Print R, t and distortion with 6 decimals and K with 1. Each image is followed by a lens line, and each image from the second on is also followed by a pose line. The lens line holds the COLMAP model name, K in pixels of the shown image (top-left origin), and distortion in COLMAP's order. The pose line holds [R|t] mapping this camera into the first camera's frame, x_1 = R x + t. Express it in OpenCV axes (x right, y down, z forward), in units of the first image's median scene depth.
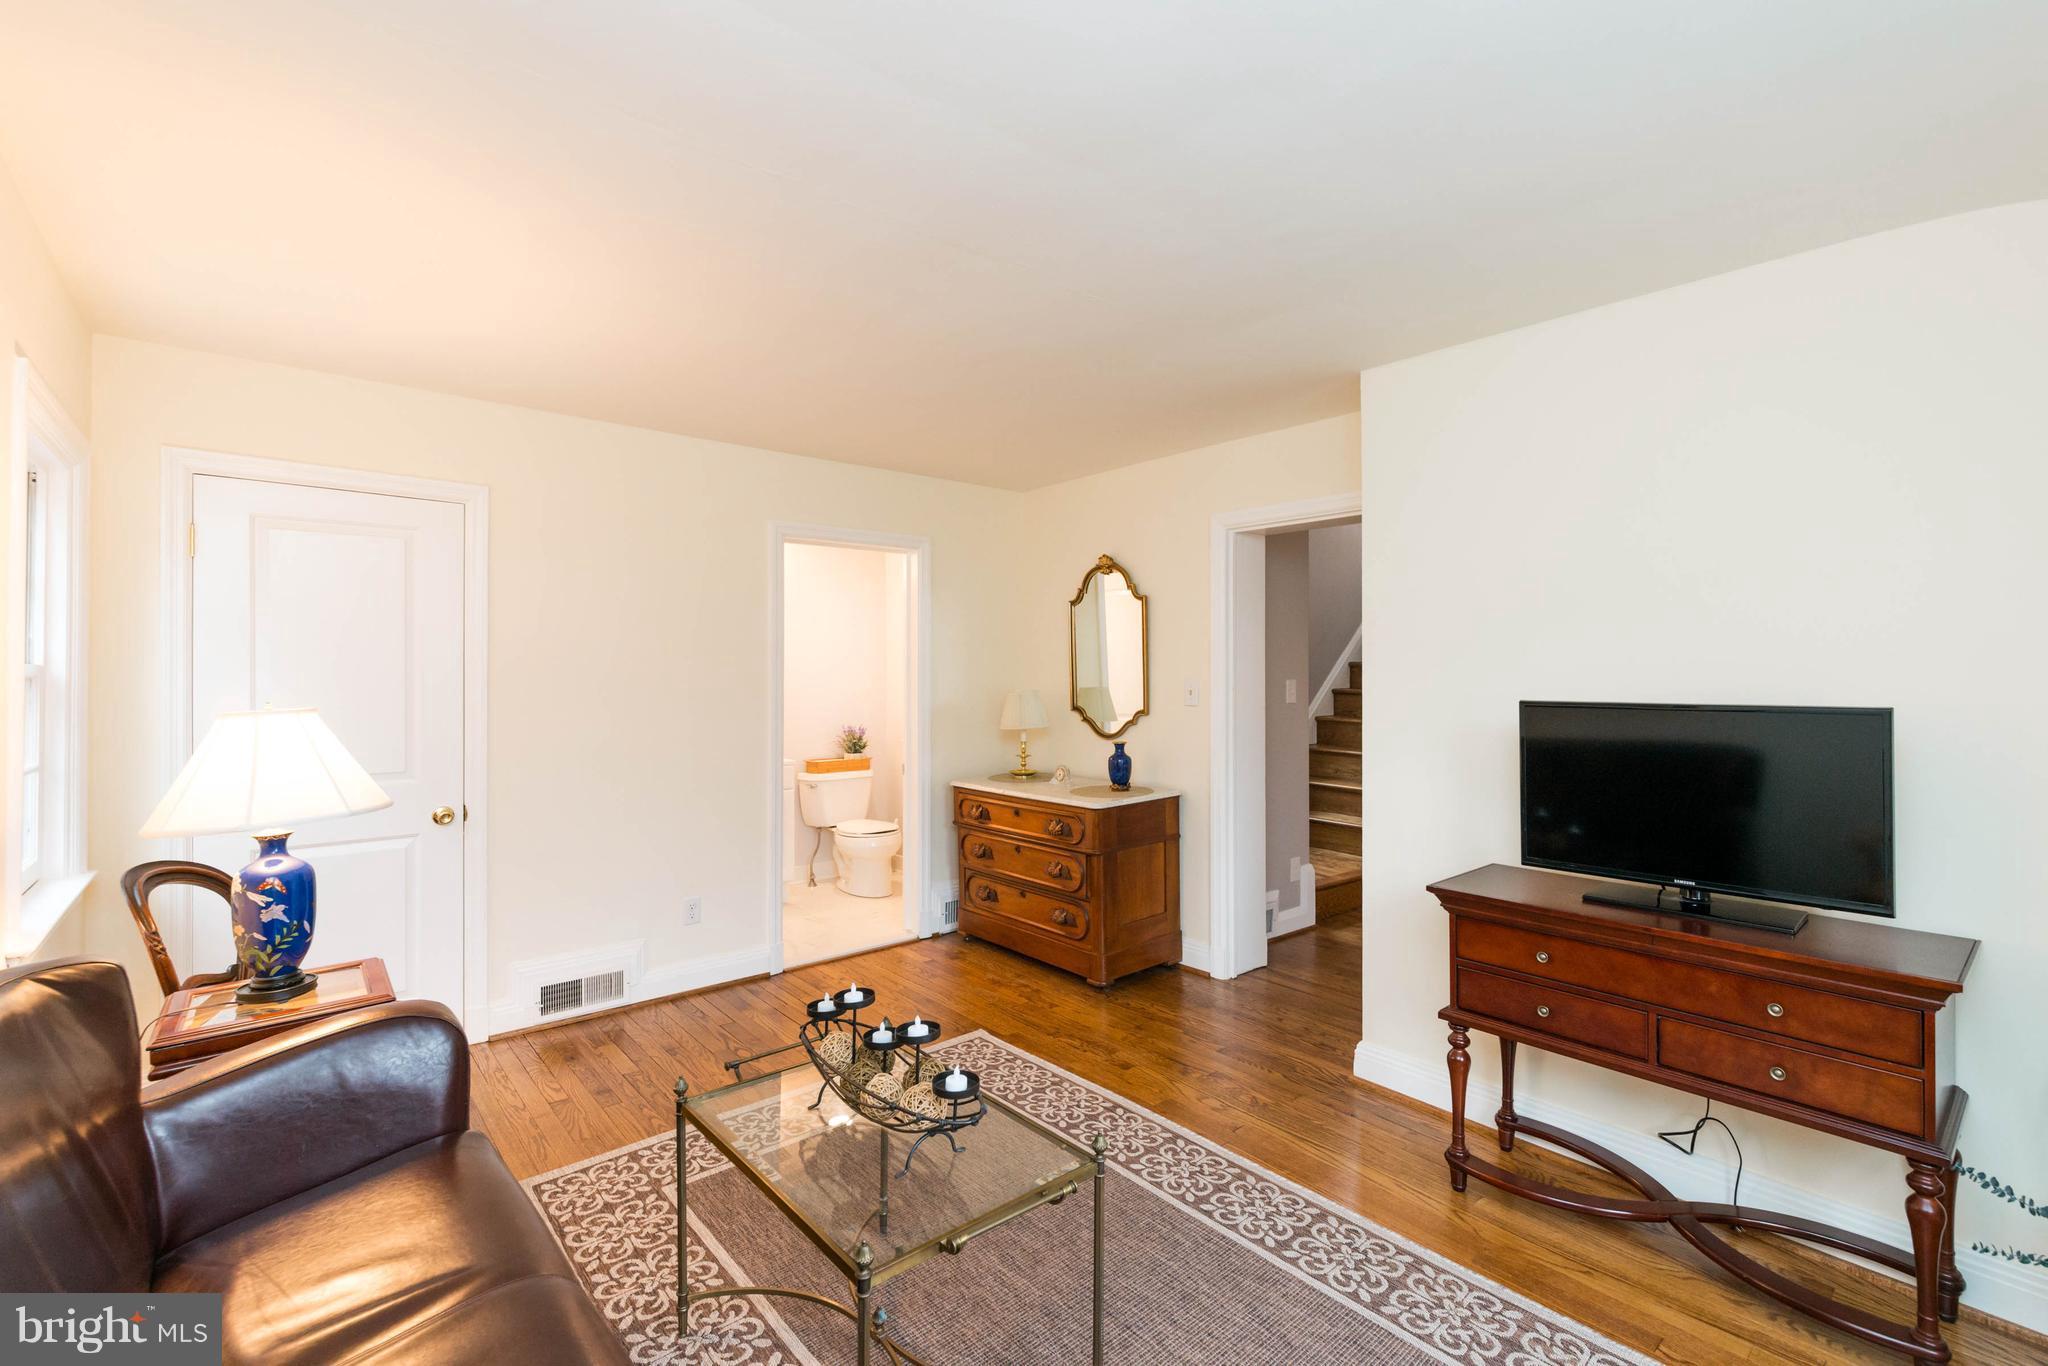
lens RADIAL K [[930.3, 0, 1036.9], [0, 930.3, 678.3], [0, 0, 1]] dist [0.002610, -0.000406]
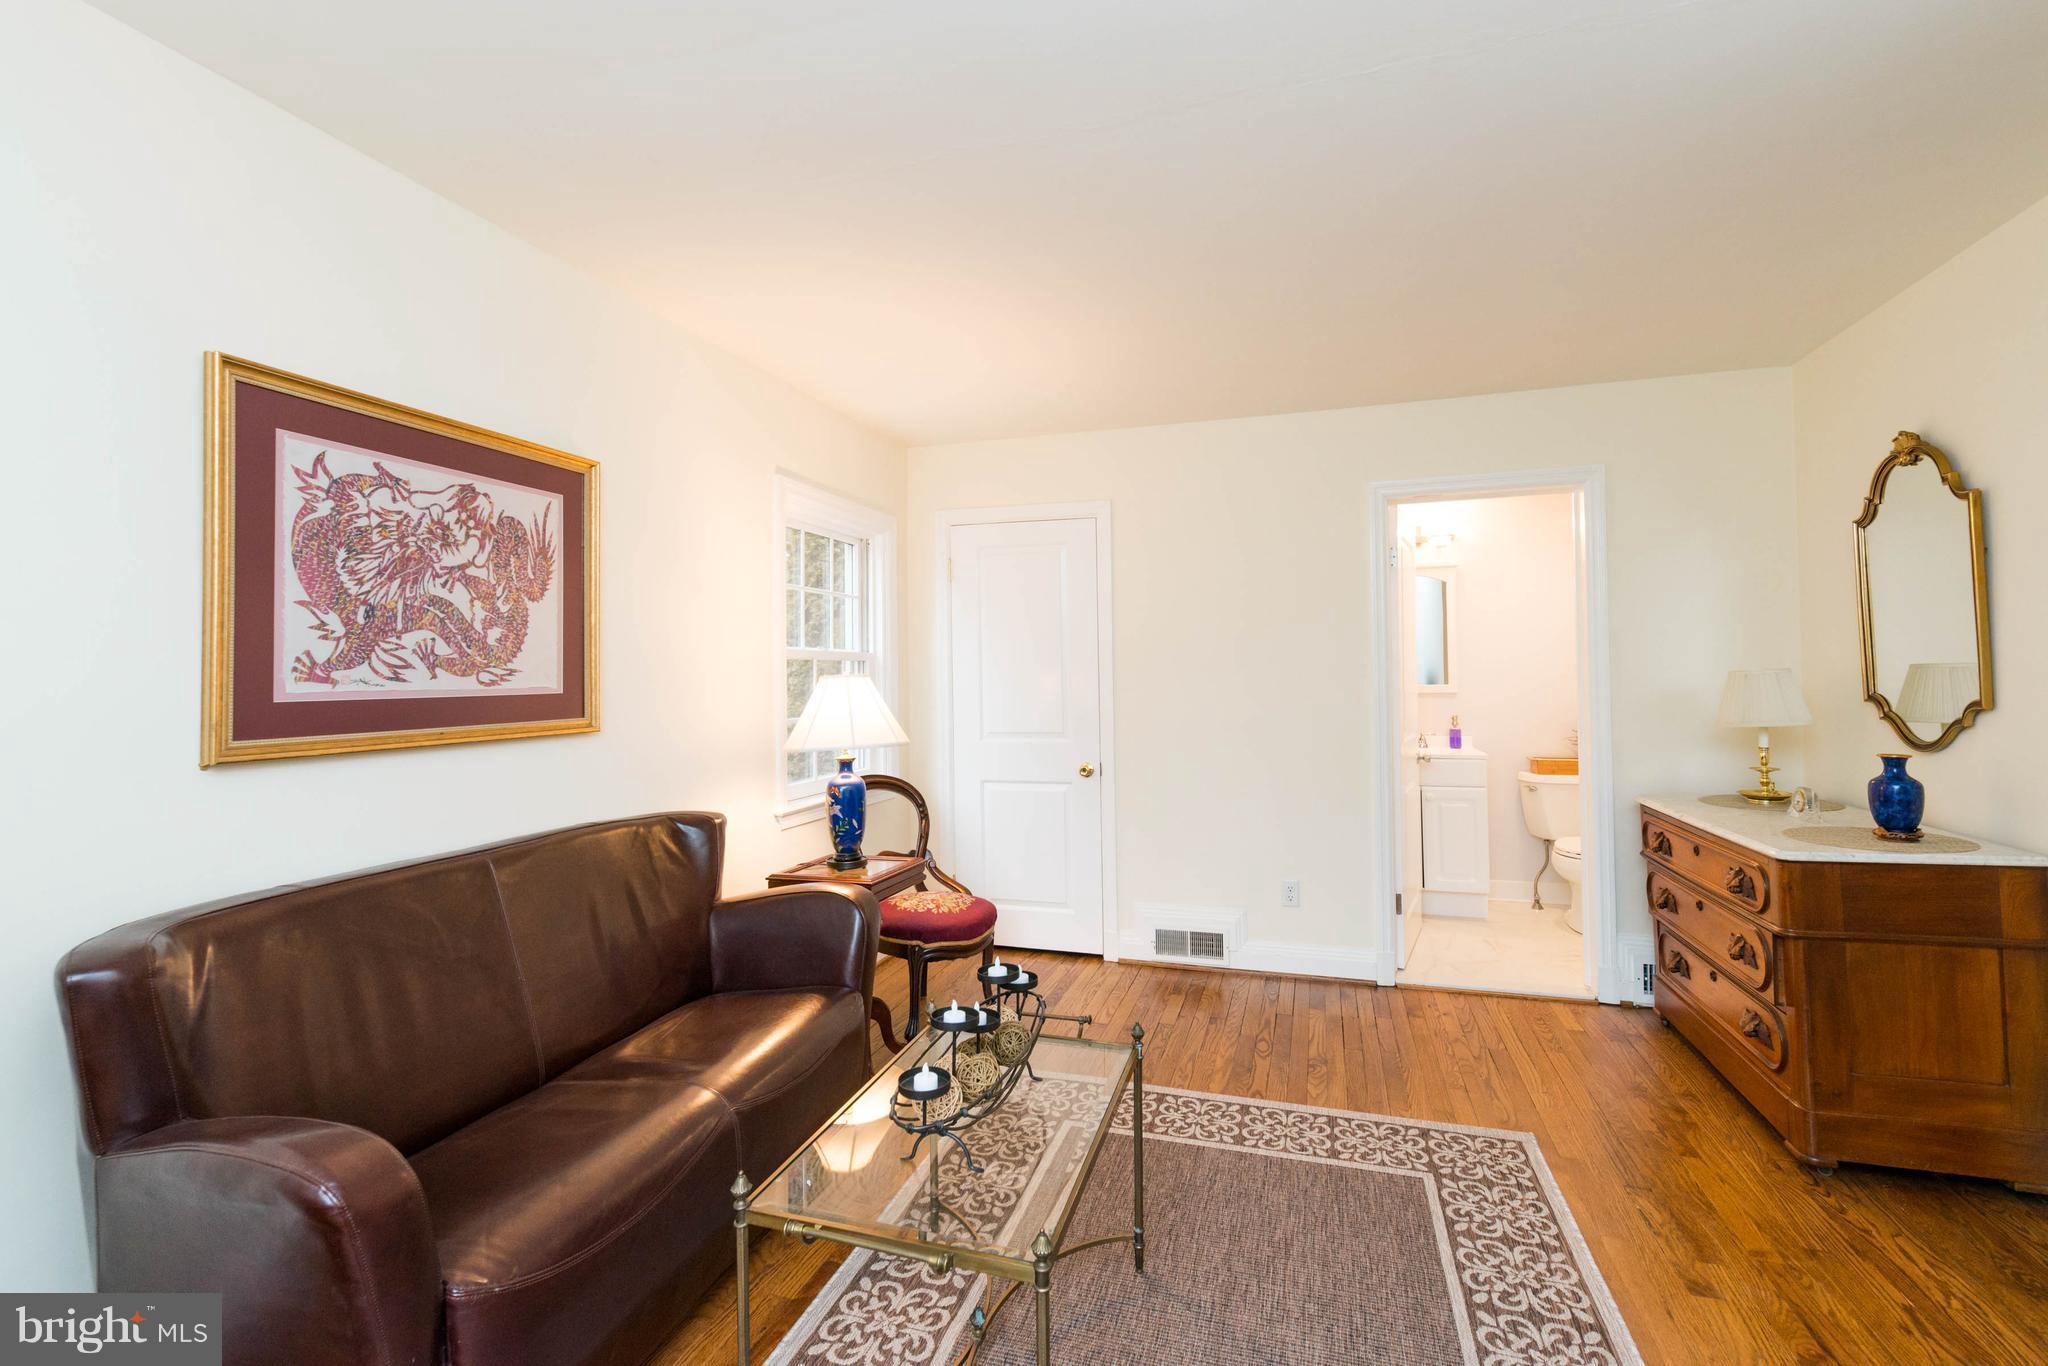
lens RADIAL K [[884.0, 0, 1001.8], [0, 884.0, 666.9], [0, 0, 1]] dist [-0.000270, -0.000559]
pose [[0.513851, -0.010660, -0.857813, 0.274598], [0.002619, 0.999938, -0.010857, 0.019386], [0.857876, 0.003332, 0.513846, 0.254154]]
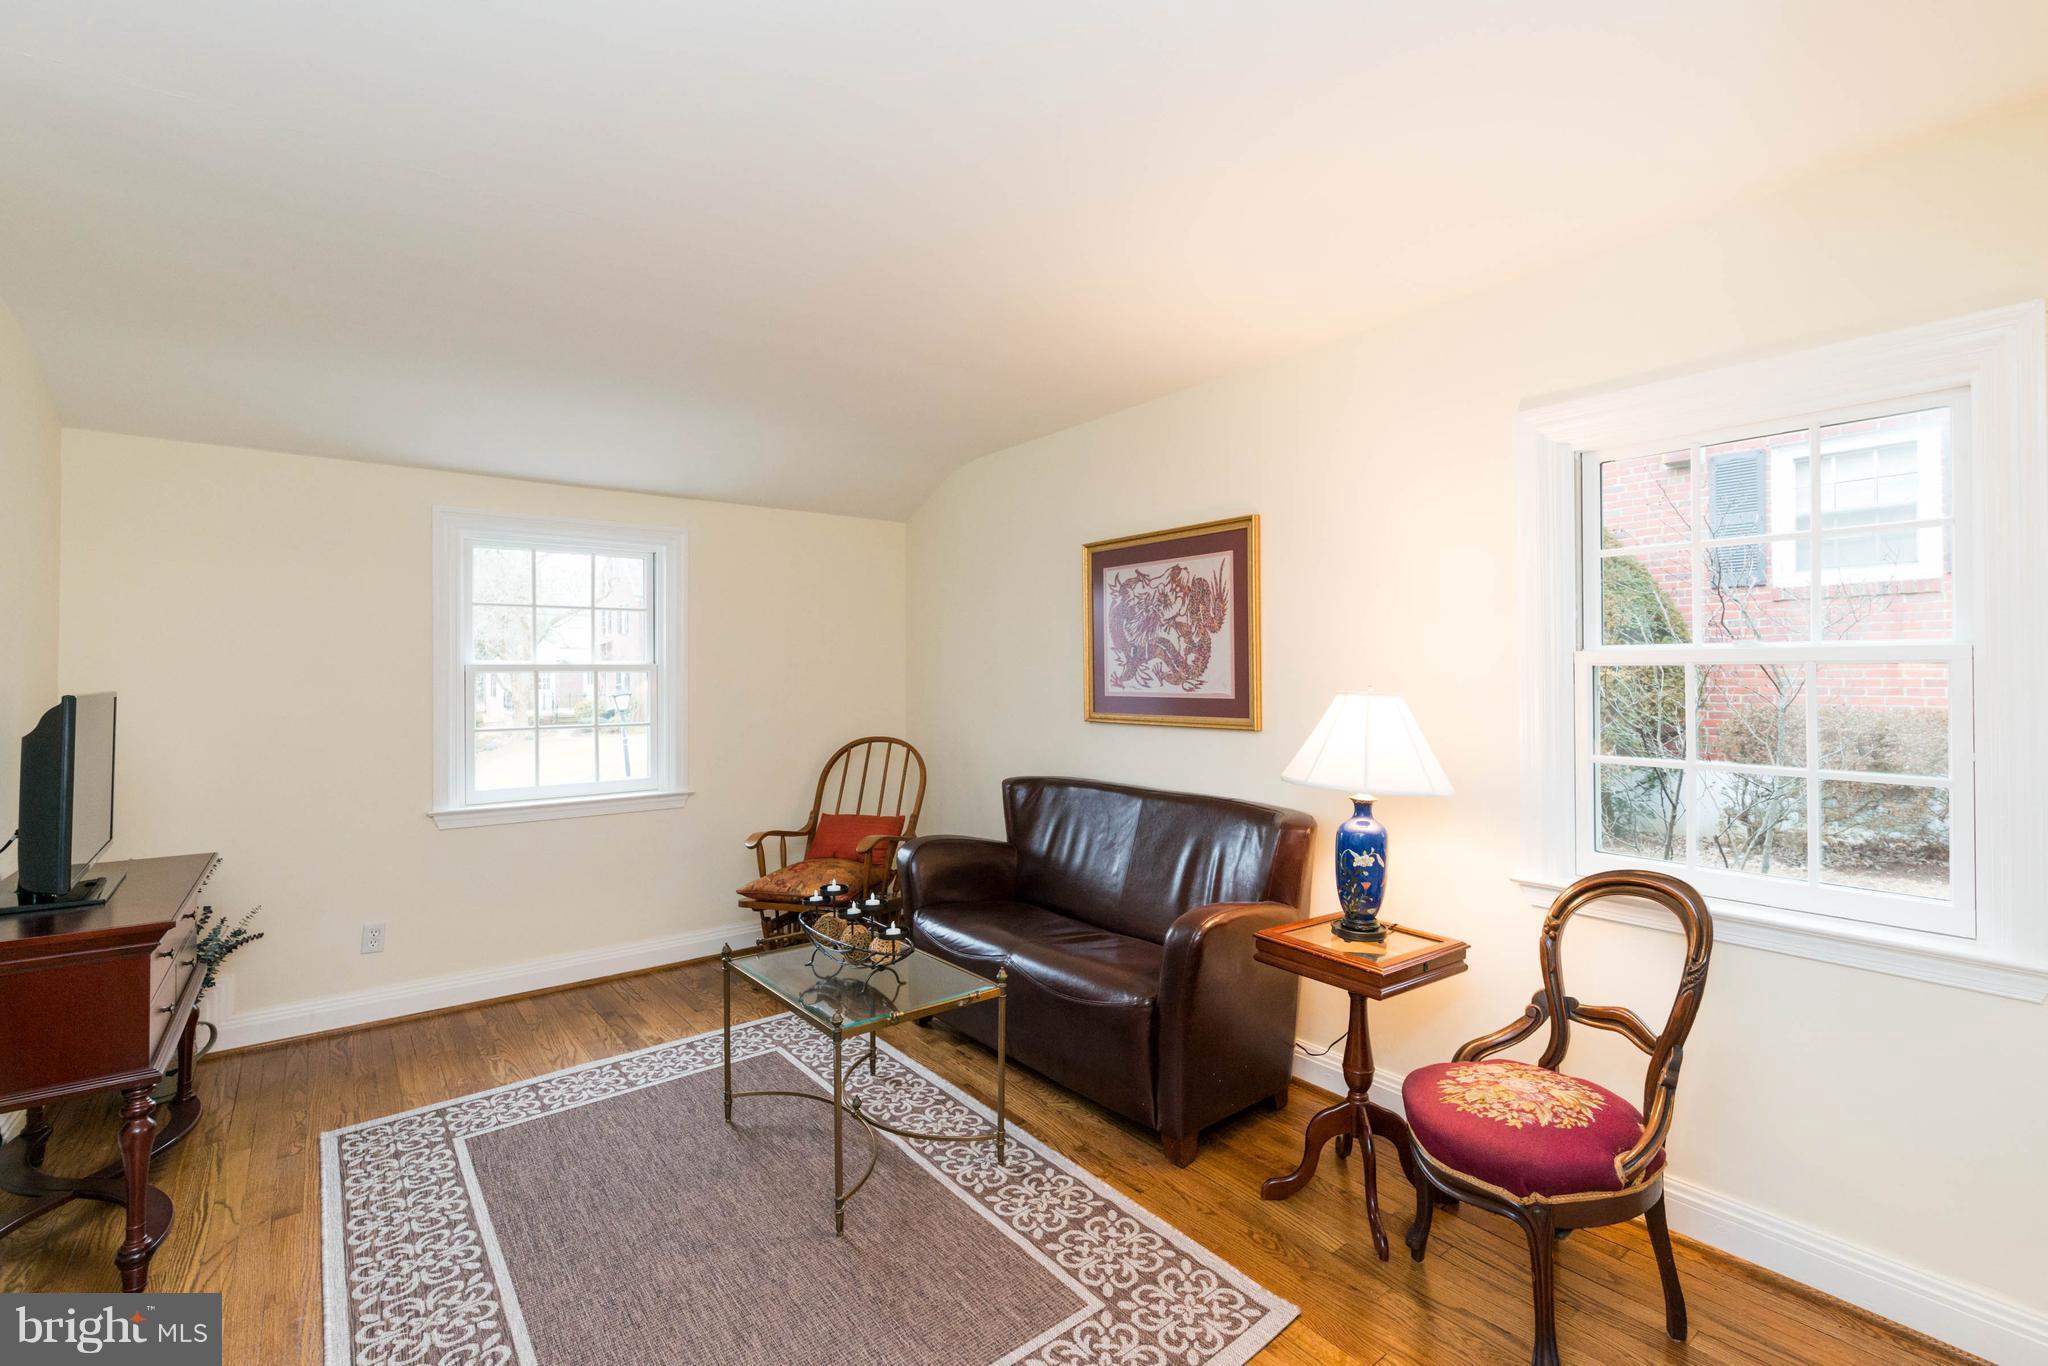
lens RADIAL K [[930.3, 0, 1030.8], [0, 930.3, 669.9], [0, 0, 1]] dist [0.002610, -0.000406]
pose [[-0.998682, 0.003247, 0.051223, -0.242618], [0.003471, 0.999985, 0.004283, -0.000229], [-0.051208, 0.004455, -0.998678, 1.140585]]
